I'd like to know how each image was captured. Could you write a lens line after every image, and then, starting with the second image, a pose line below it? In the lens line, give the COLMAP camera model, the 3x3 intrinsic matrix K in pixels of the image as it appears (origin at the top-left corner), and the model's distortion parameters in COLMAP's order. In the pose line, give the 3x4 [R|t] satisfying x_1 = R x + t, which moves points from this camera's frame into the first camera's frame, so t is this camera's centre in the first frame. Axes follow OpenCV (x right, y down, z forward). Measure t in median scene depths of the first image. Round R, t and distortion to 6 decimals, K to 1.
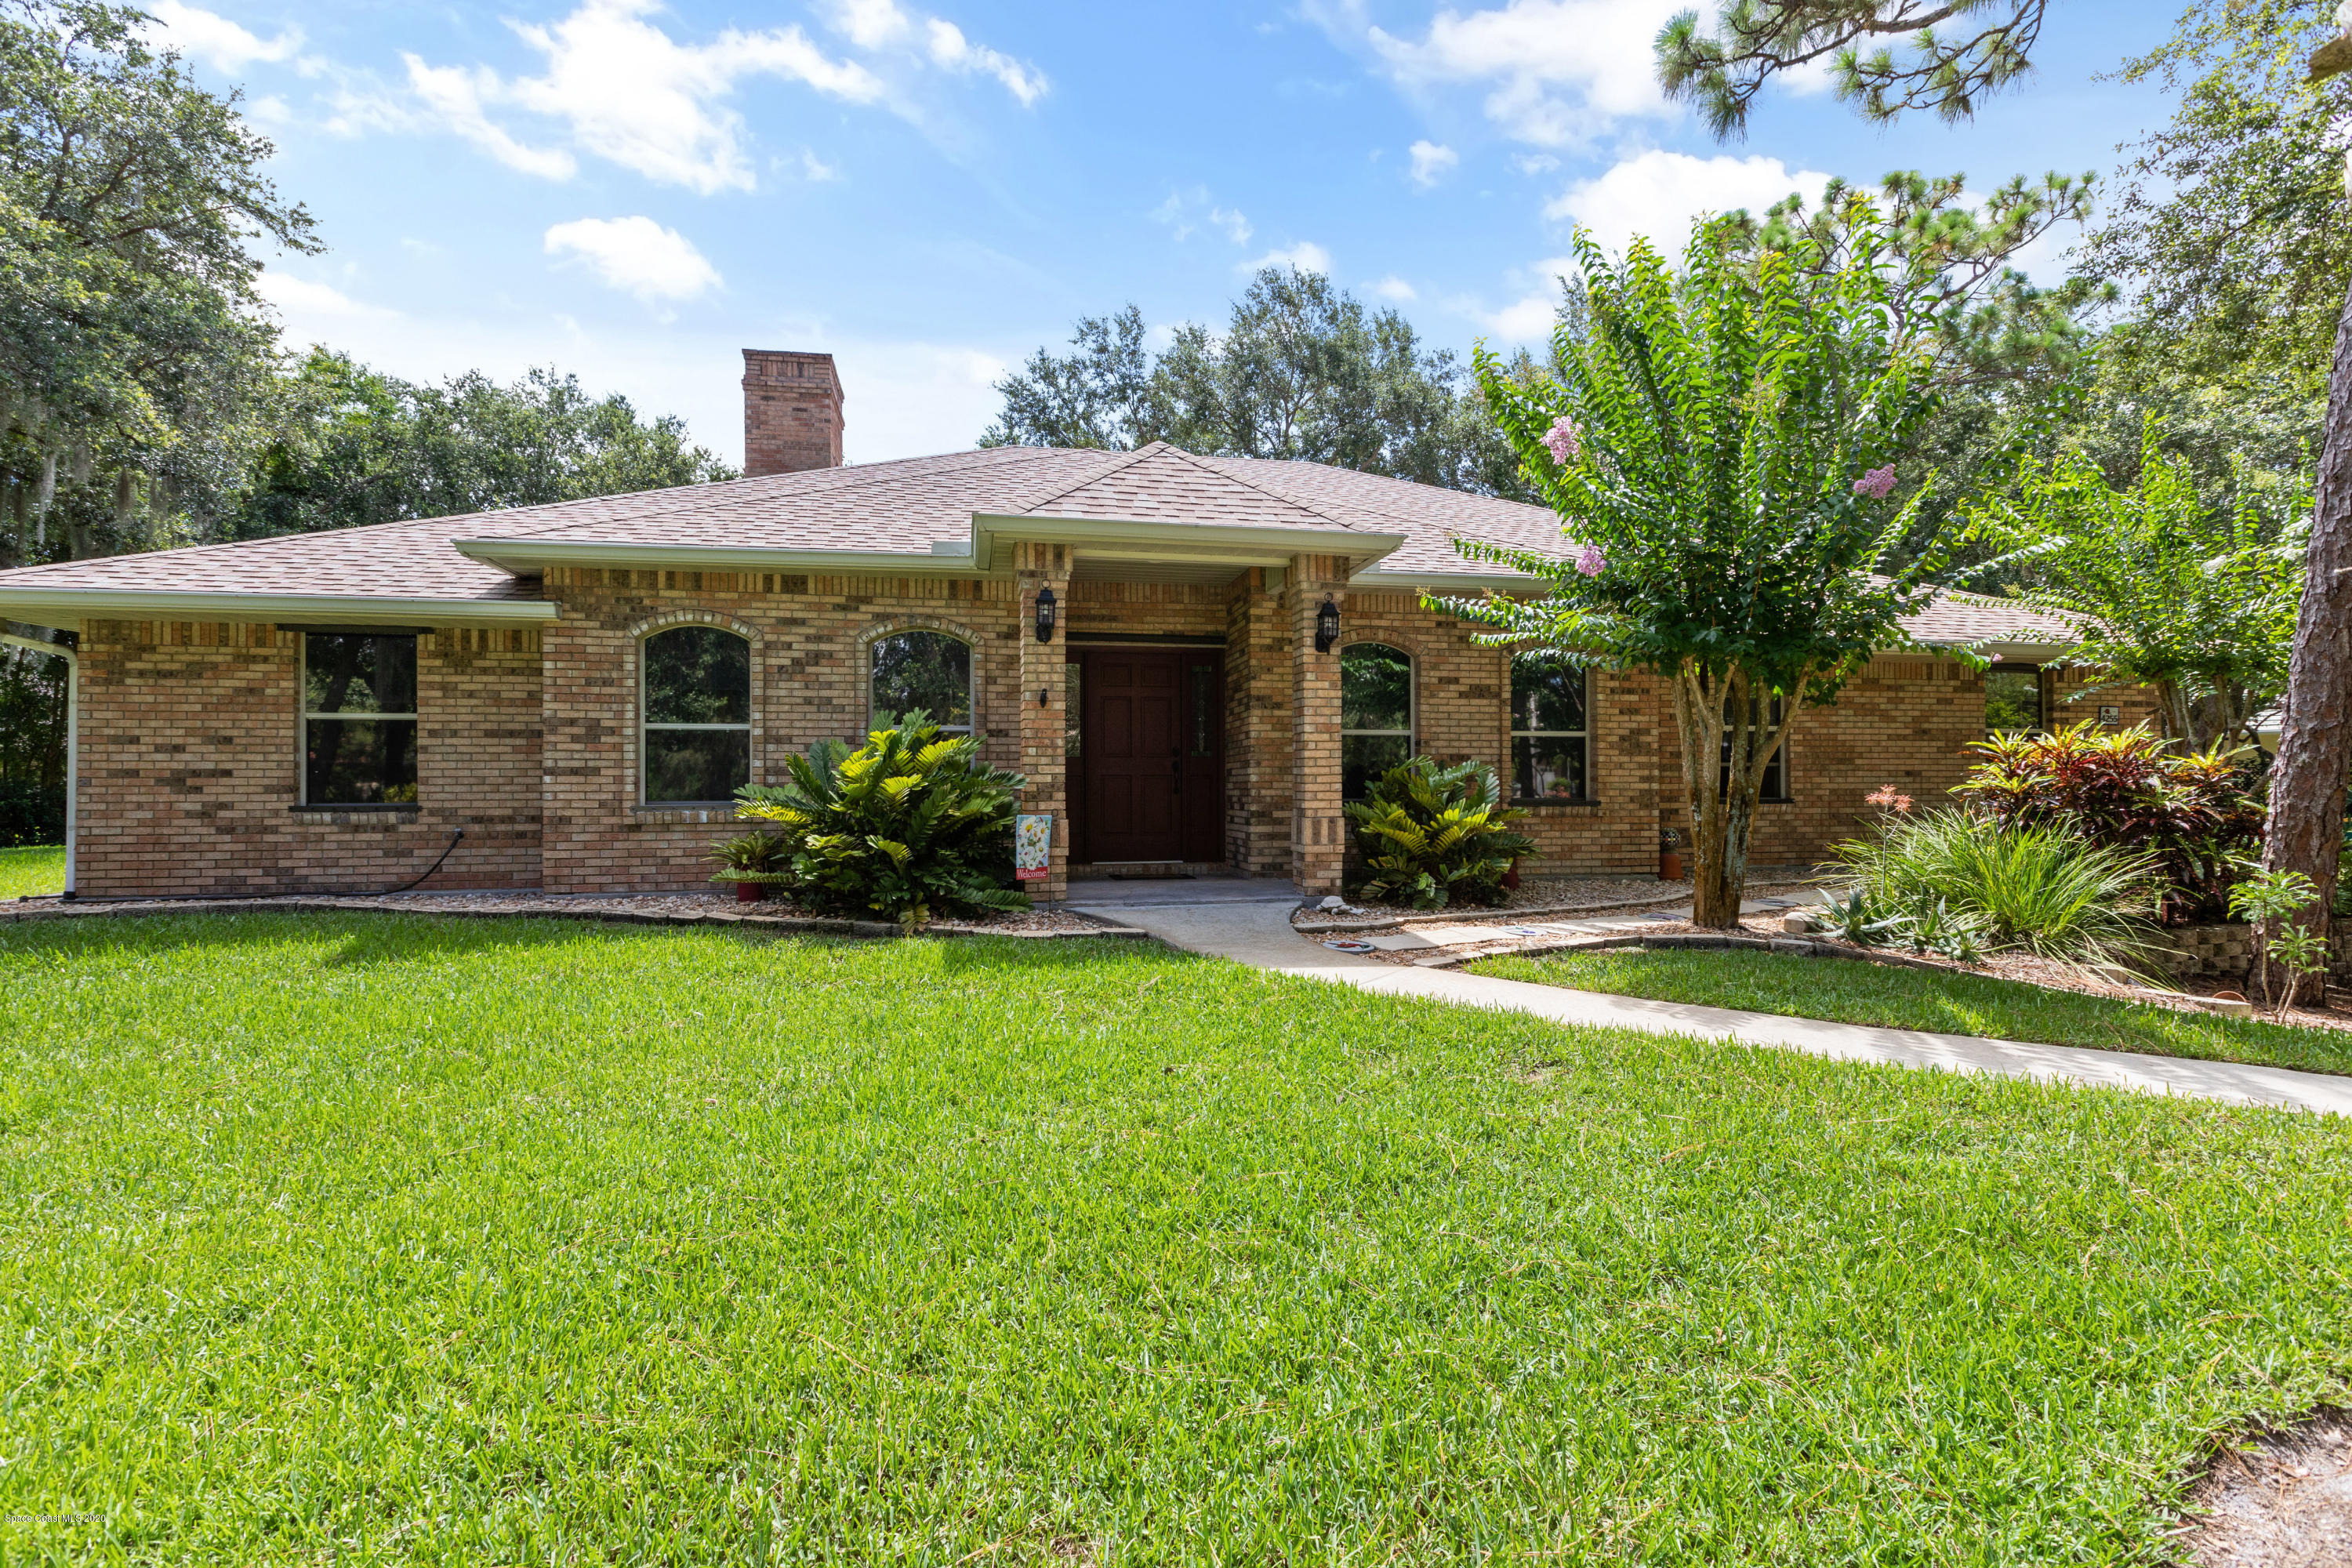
lens RADIAL K [[1034.8, 0, 1184.4], [0, 1034.8, 789.5], [0, 0, 1]] dist [-0.000946, -0.000050]
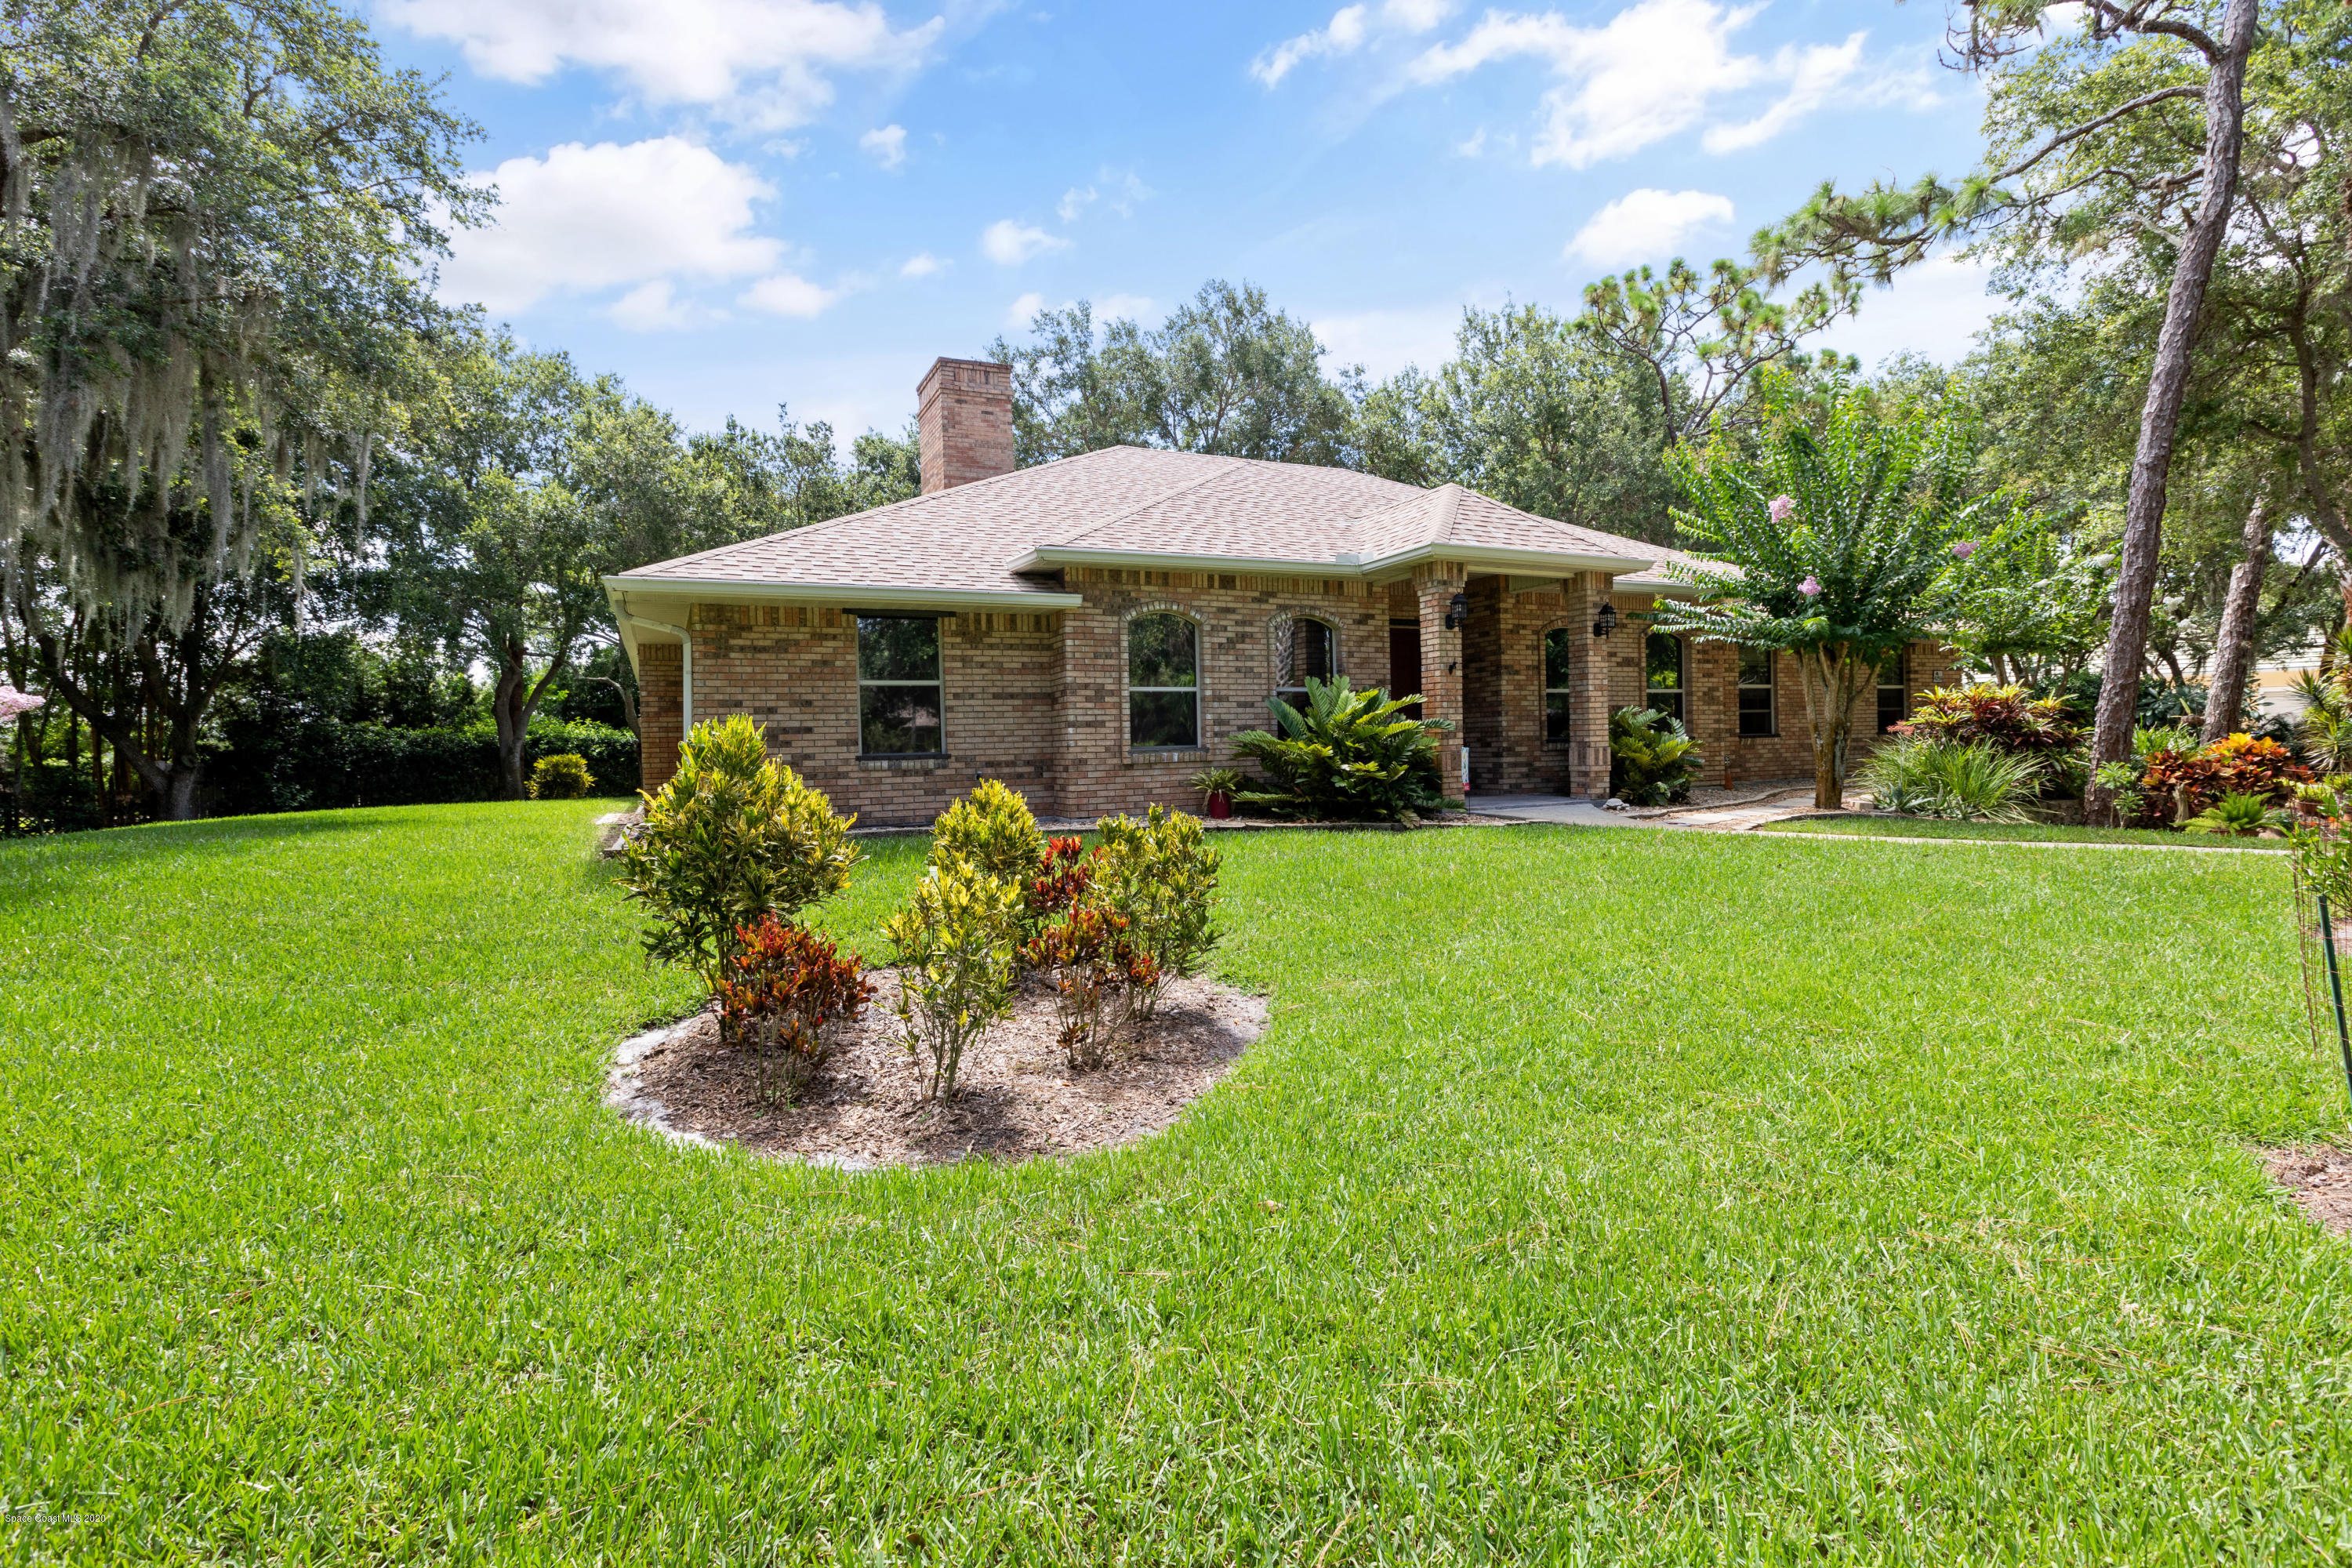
lens RADIAL K [[1039.5, 0, 1181.0], [0, 1039.5, 773.4], [0, 0, 1]] dist [-0.000141, -0.000105]
pose [[0.969466, -0.026903, 0.243747, -0.793559], [0.021978, 0.999496, 0.022903, 0.016996], [-0.244241, -0.016847, 0.969568, -0.302085]]
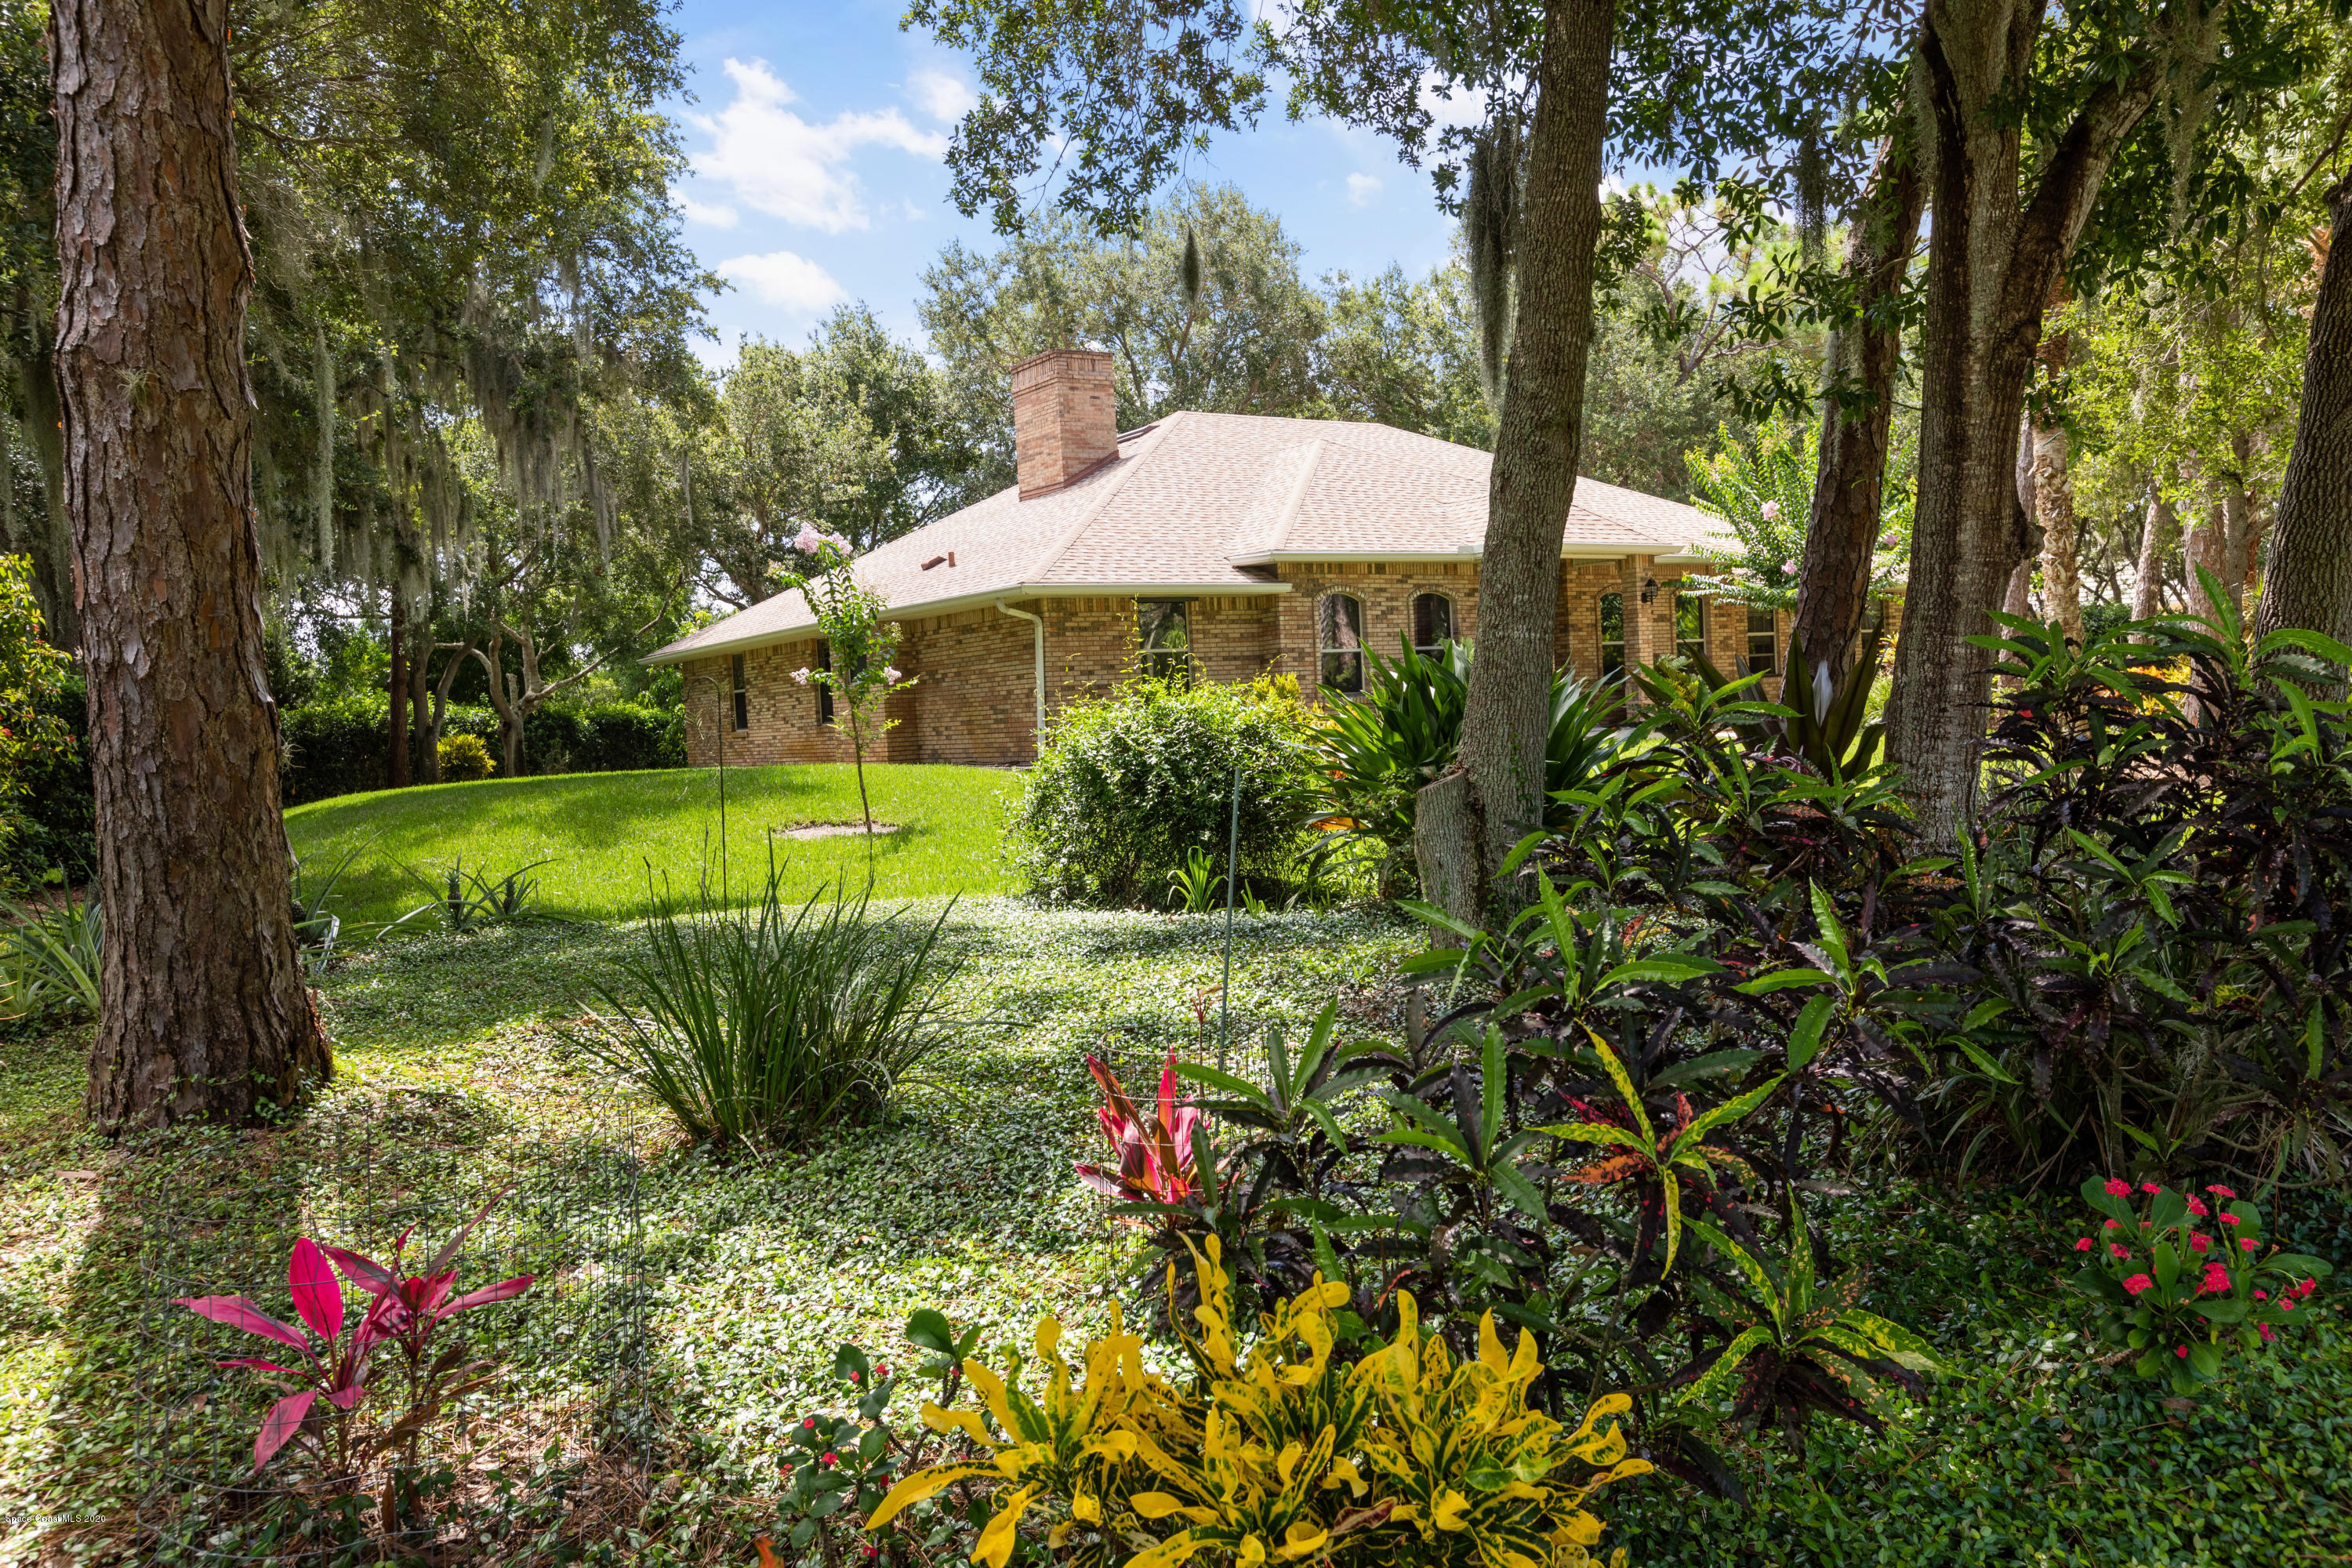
lens RADIAL K [[1693.8, 0, 1176.0], [0, 1693.8, 784.0], [0, 0, 1]] dist [0.068361, 0.000492]
pose [[0.916785, -0.060769, 0.394731, -1.932429], [0.048479, 0.997981, 0.041045, 0.034741], [-0.396428, -0.018494, 0.917880, -1.597198]]
